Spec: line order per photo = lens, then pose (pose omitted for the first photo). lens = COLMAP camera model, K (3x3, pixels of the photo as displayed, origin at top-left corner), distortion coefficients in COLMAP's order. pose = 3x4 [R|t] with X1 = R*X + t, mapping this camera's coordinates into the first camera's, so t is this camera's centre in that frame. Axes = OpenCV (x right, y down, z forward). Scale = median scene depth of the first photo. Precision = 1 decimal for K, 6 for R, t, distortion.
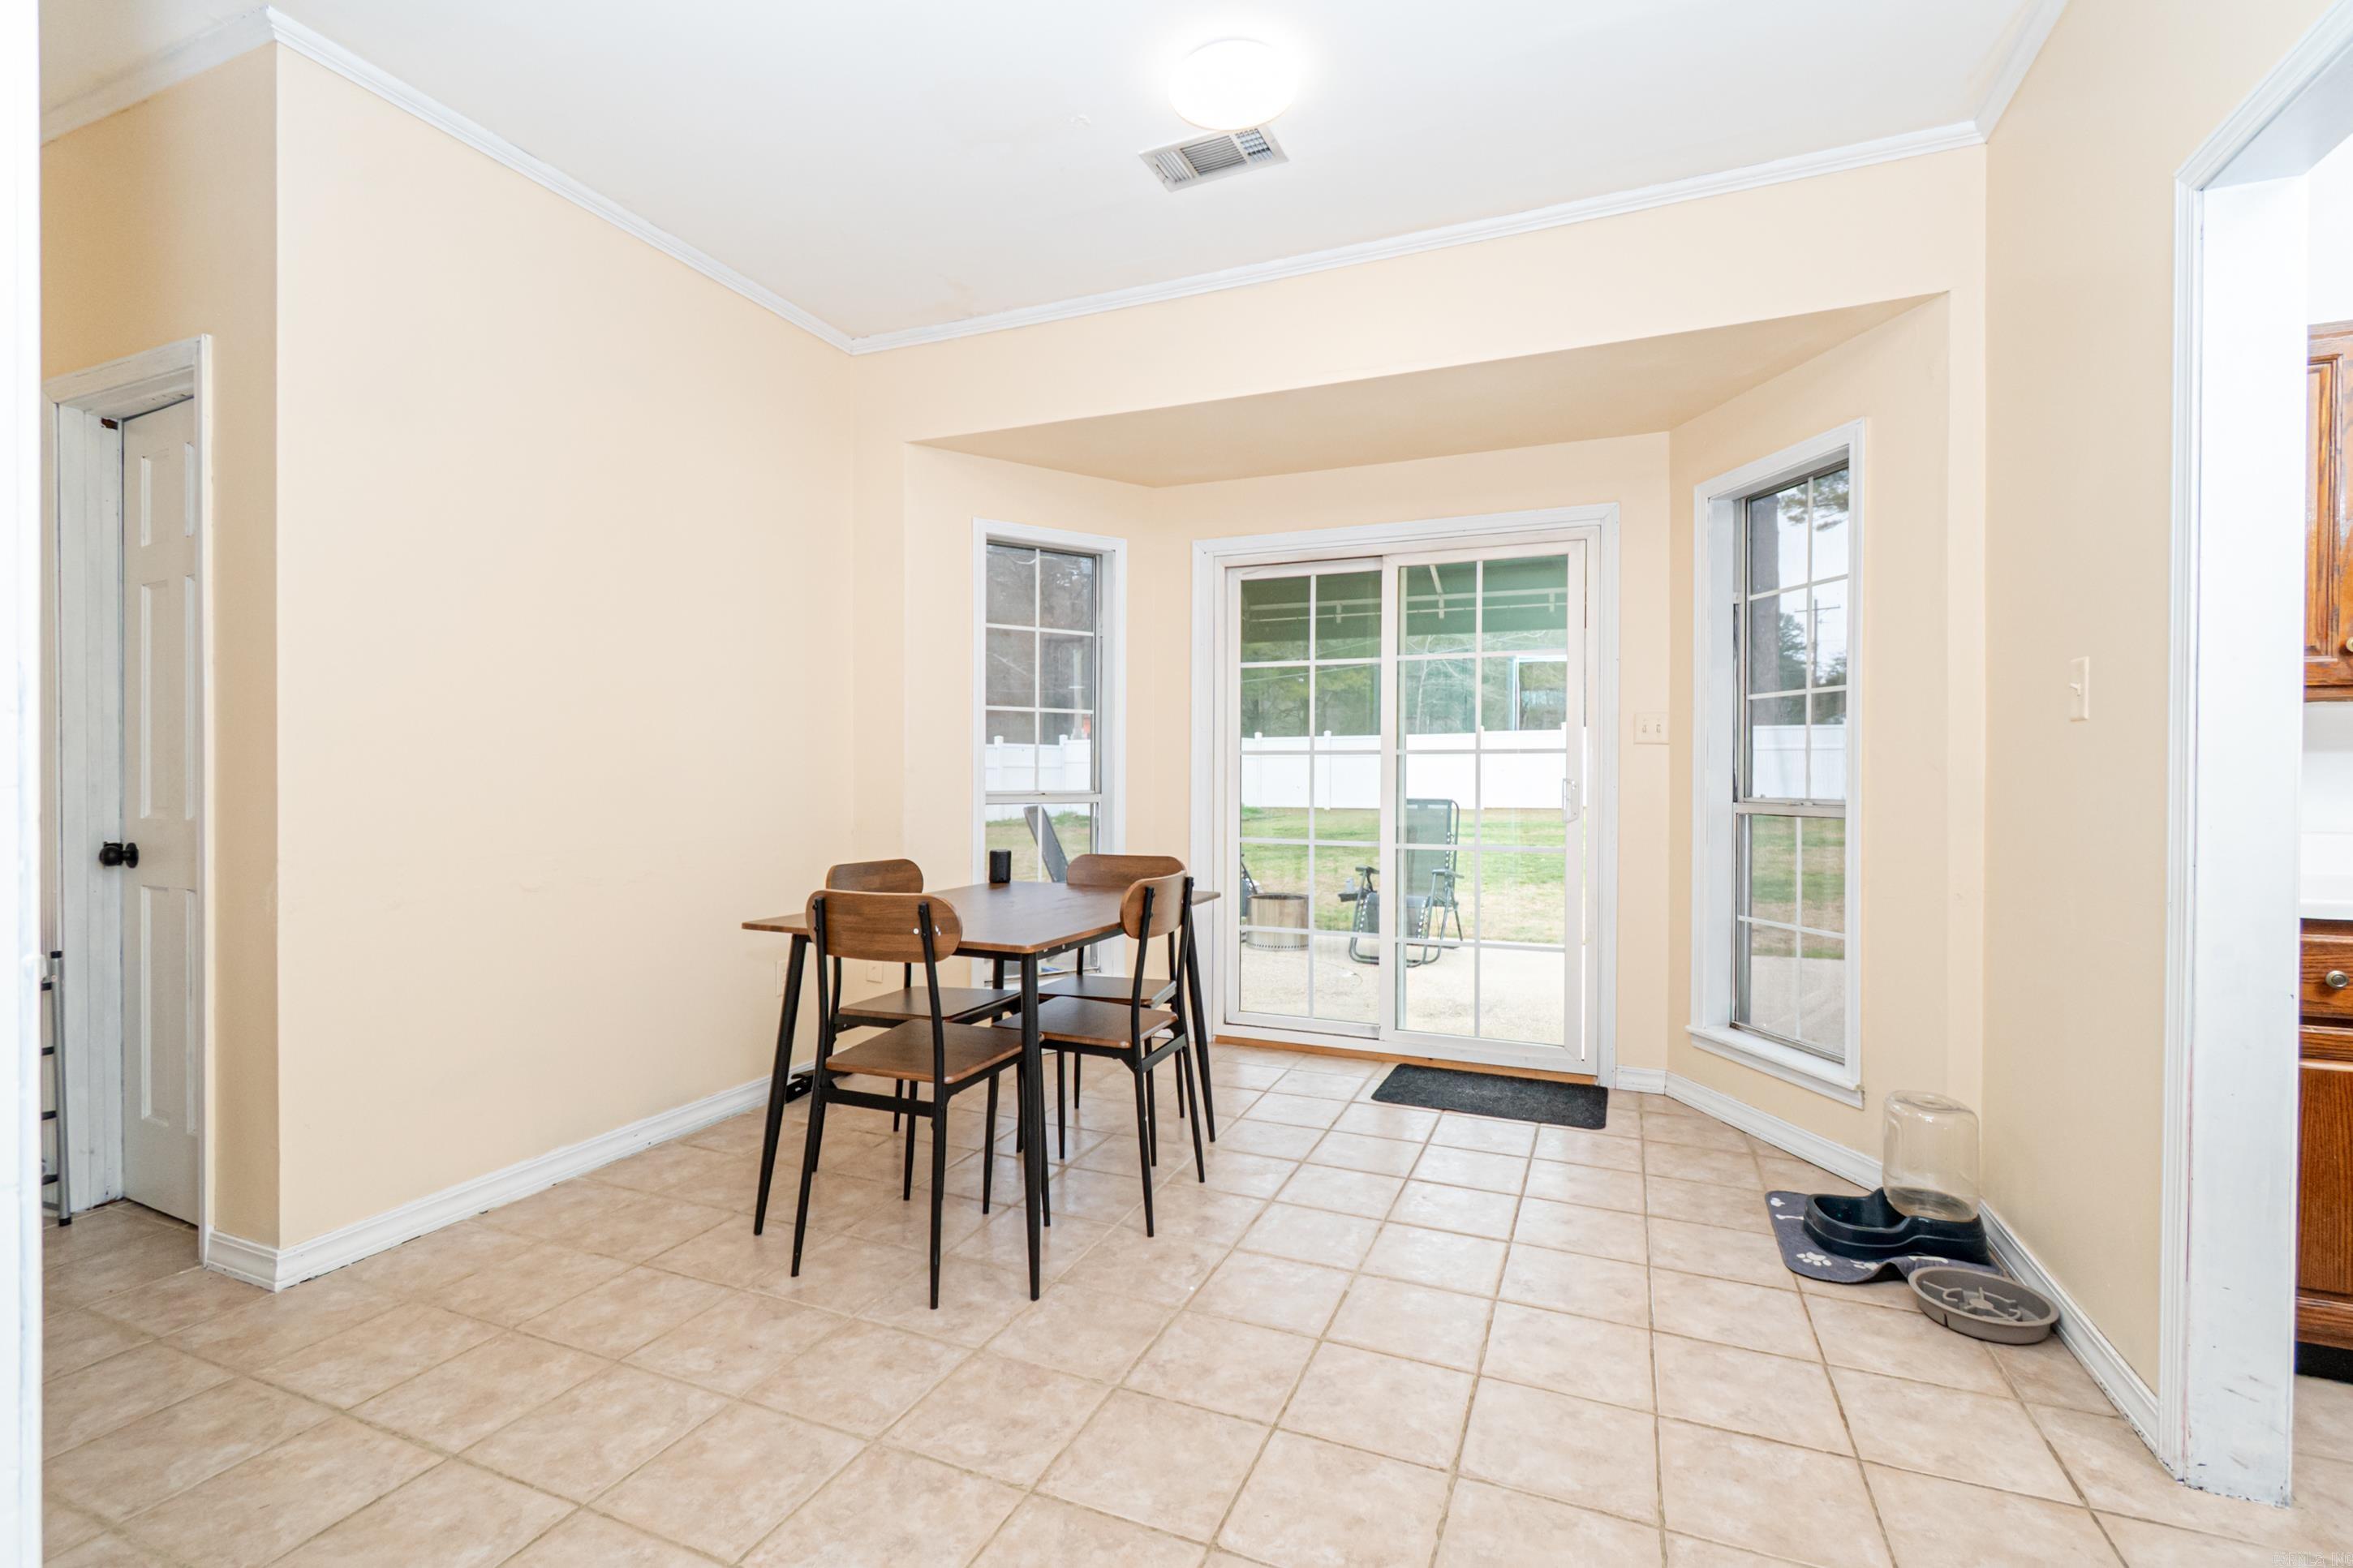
lens RADIAL K [[1062.8, 0, 1187.7], [0, 1062.8, 777.7], [0, 0, 1]] dist [0.000957, -0.001754]
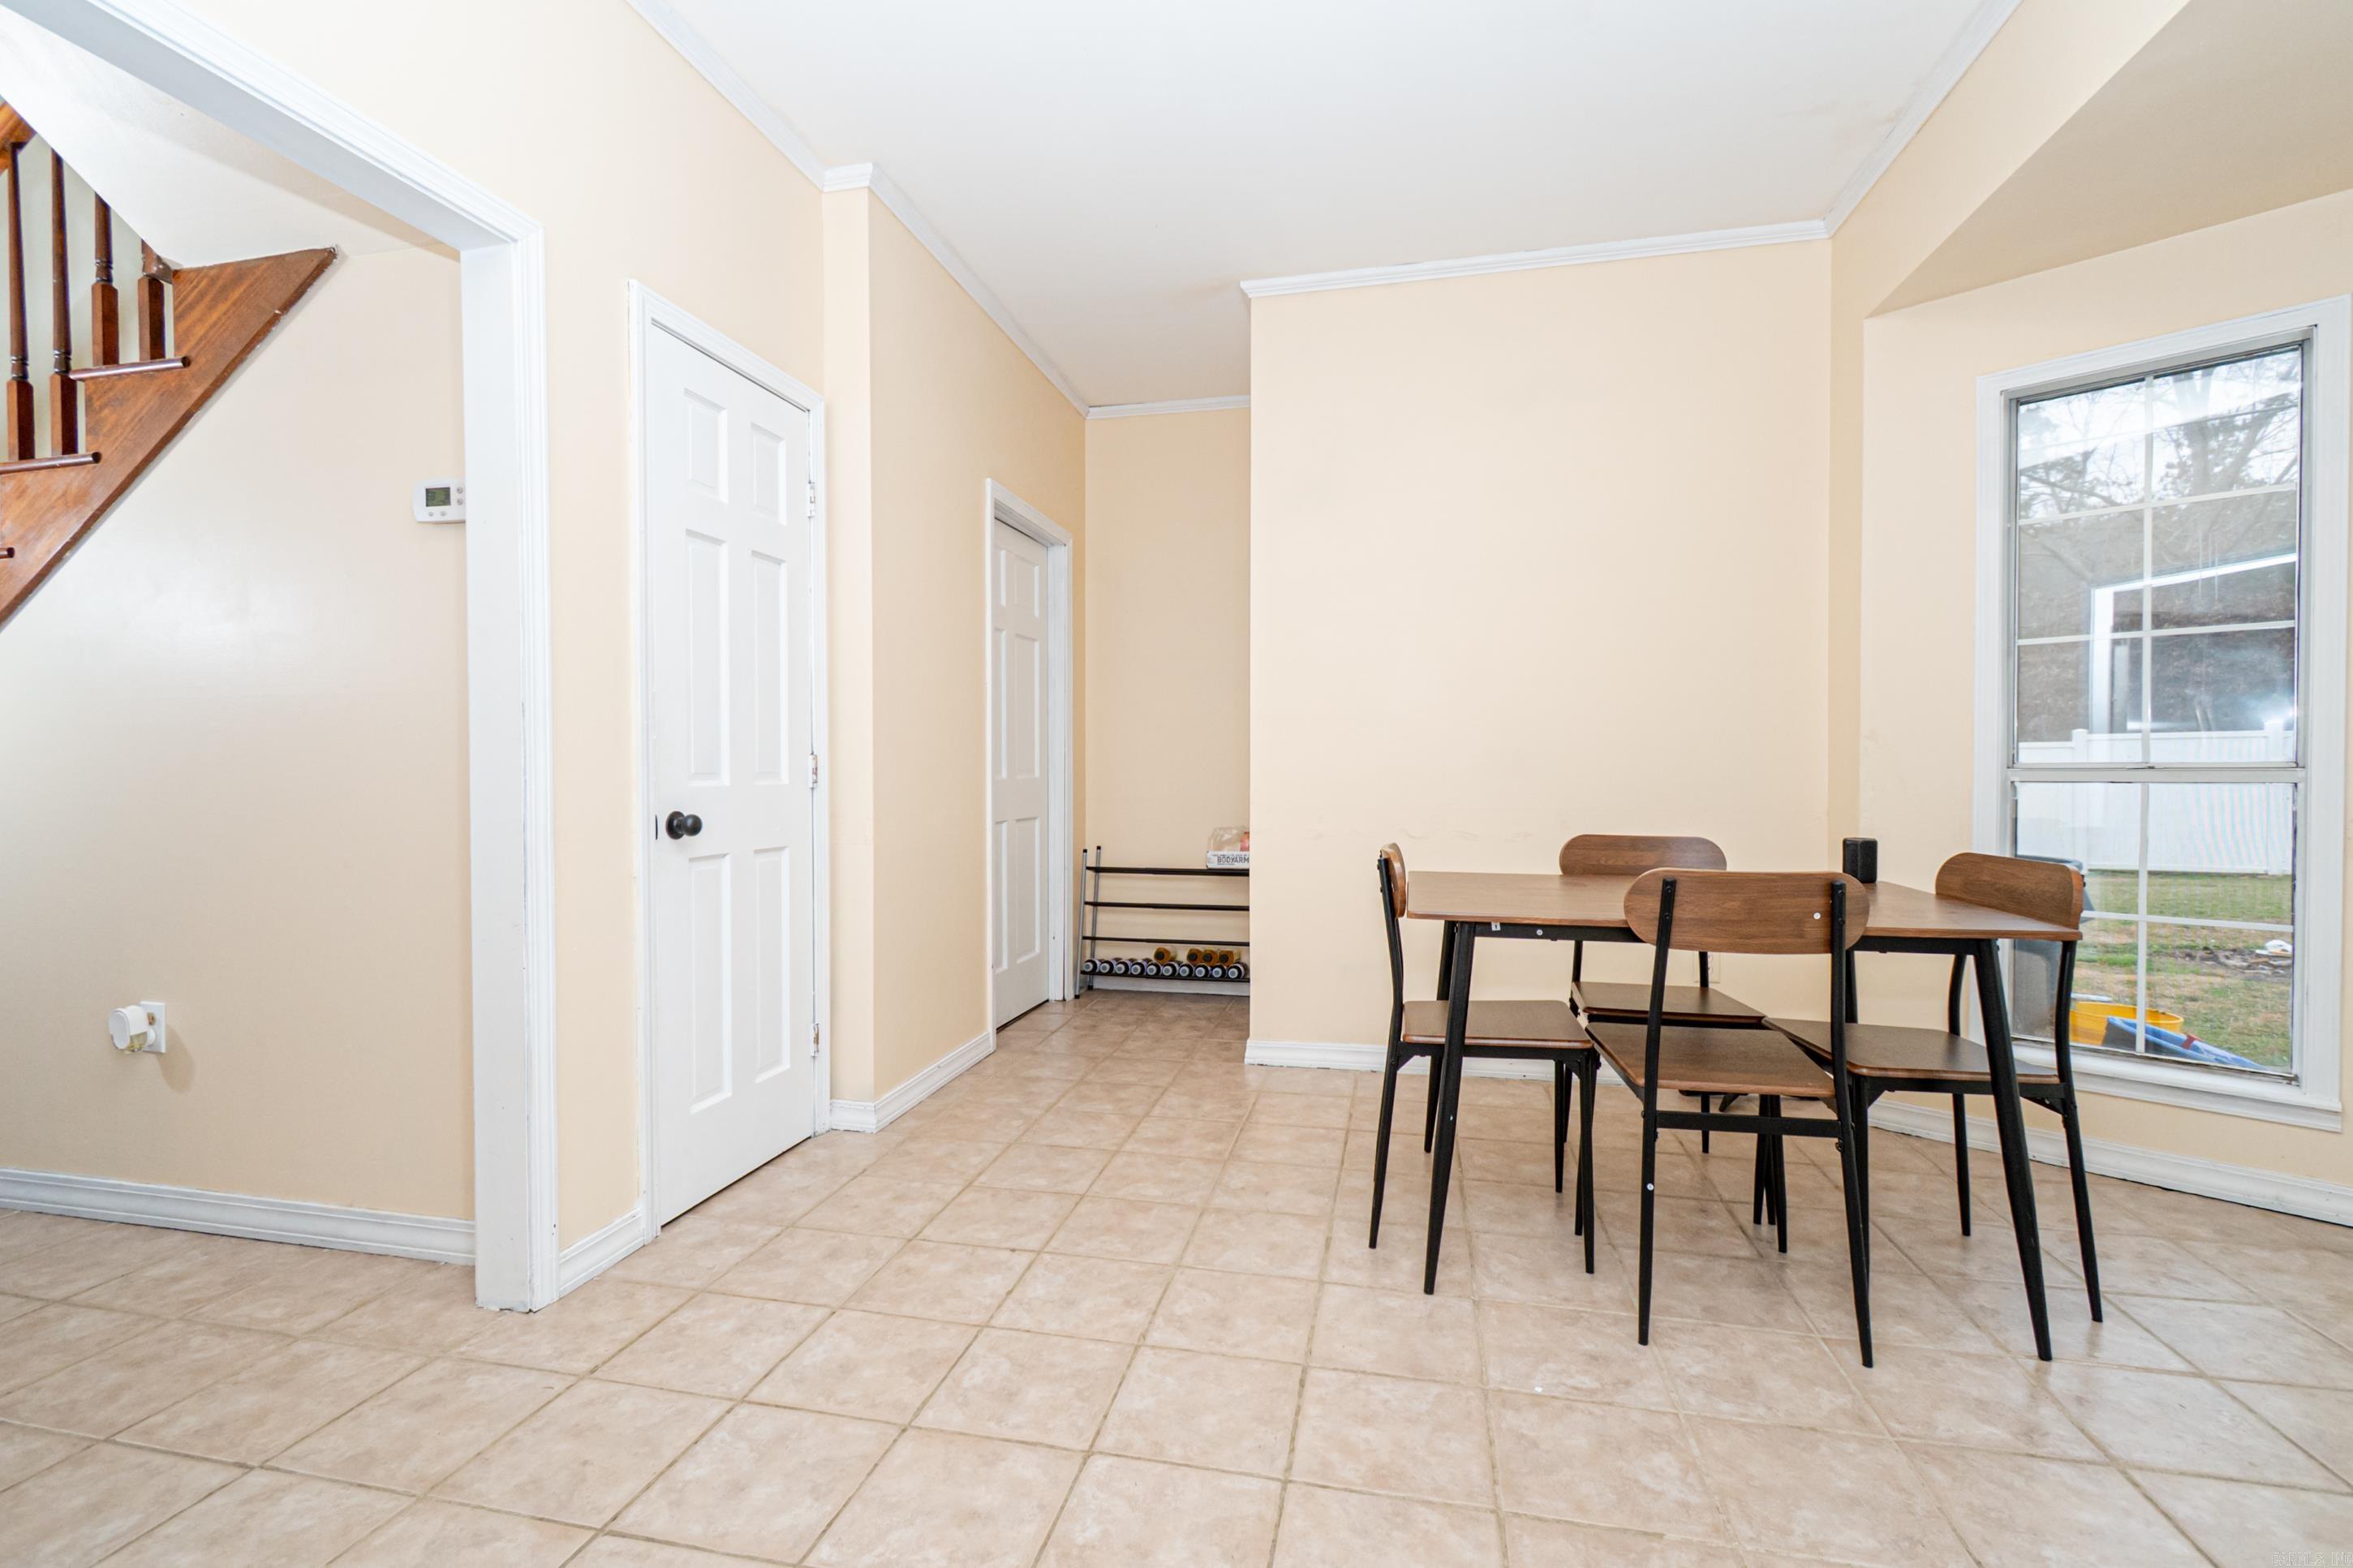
lens RADIAL K [[1062.8, 0, 1170.3], [0, 1062.8, 780.6], [0, 0, 1]] dist [0.000957, -0.001754]
pose [[0.152249, 0.008314, -0.988307, 0.842122], [0.001317, 0.999962, 0.008615, 0.037056], [0.988341, -0.002613, 0.152232, 0.722116]]
